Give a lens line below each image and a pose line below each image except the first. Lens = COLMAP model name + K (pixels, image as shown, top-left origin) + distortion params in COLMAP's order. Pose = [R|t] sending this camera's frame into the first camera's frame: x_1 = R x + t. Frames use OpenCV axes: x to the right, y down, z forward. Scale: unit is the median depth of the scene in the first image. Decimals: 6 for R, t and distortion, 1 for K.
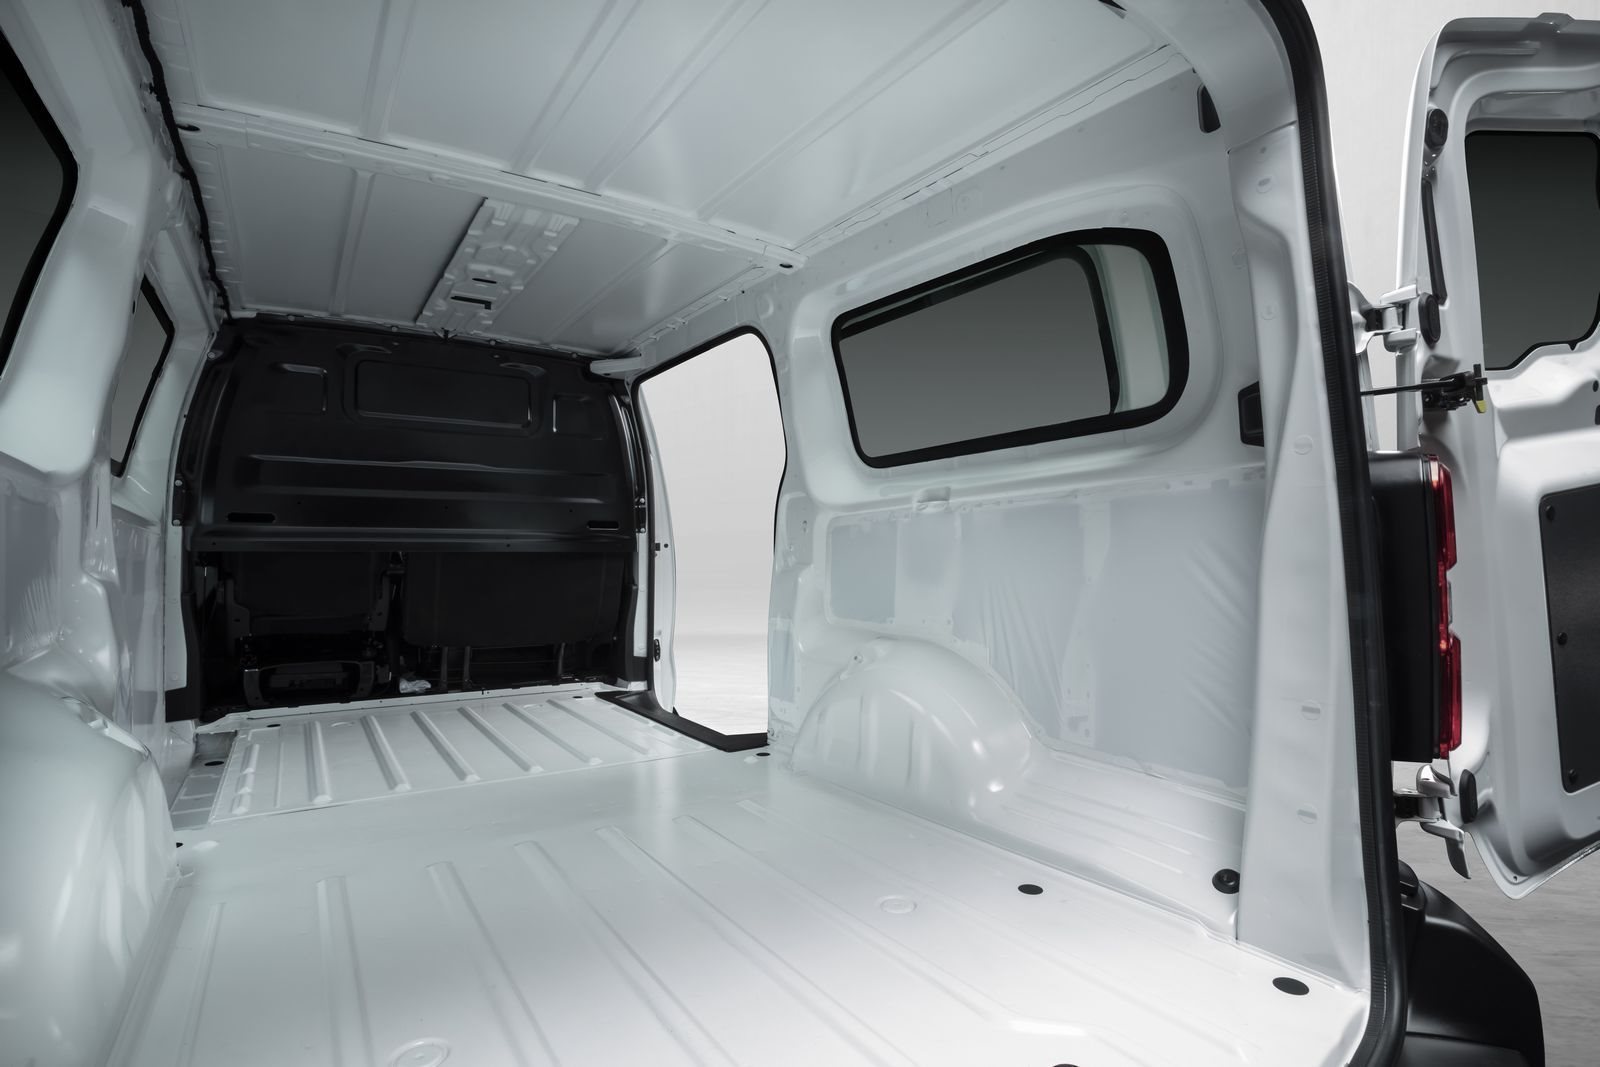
lens RADIAL K [[777.9, 0, 800.0], [0, 777.9, 533.5], [0, 0, 1]] dist [-0.077770, 0.036882]
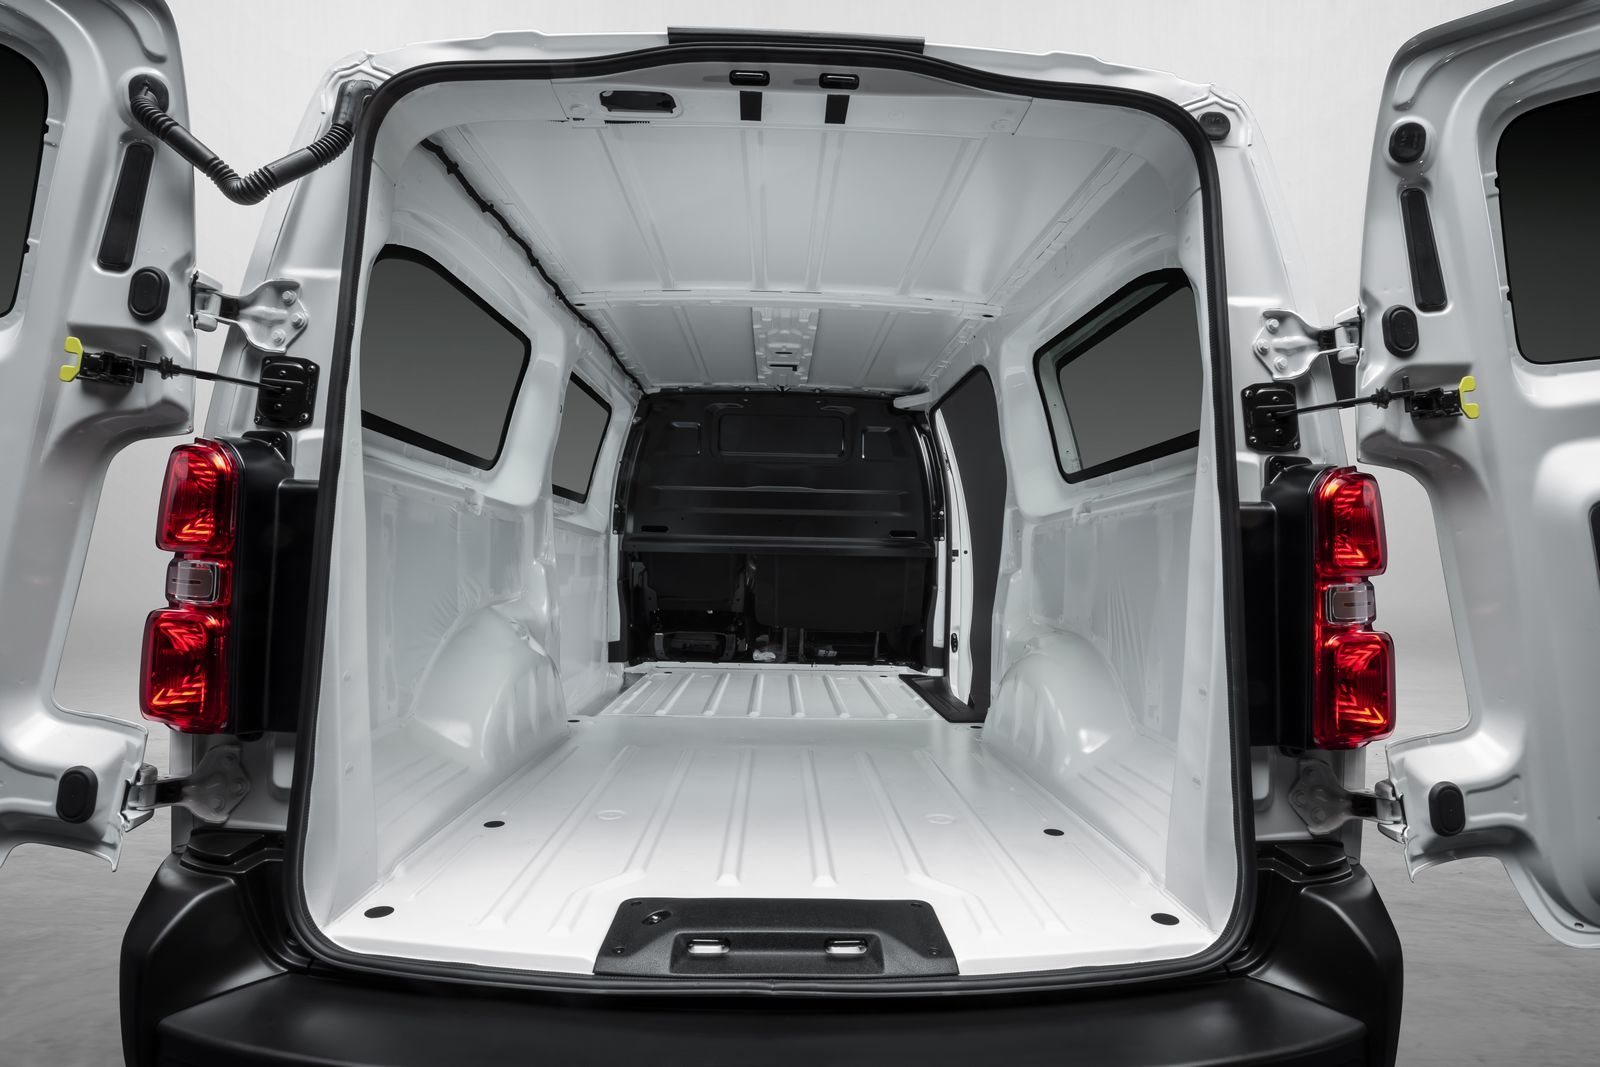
lens RADIAL K [[777.9, 0, 800.0], [0, 777.9, 533.5], [0, 0, 1]] dist [-0.077770, 0.036882]
pose [[0.848267, -0.000441, -0.529568, 0.315622], [-0.006044, 0.999926, -0.010513, 0.002231], [0.529534, 0.012118, 0.848202, -0.134671]]
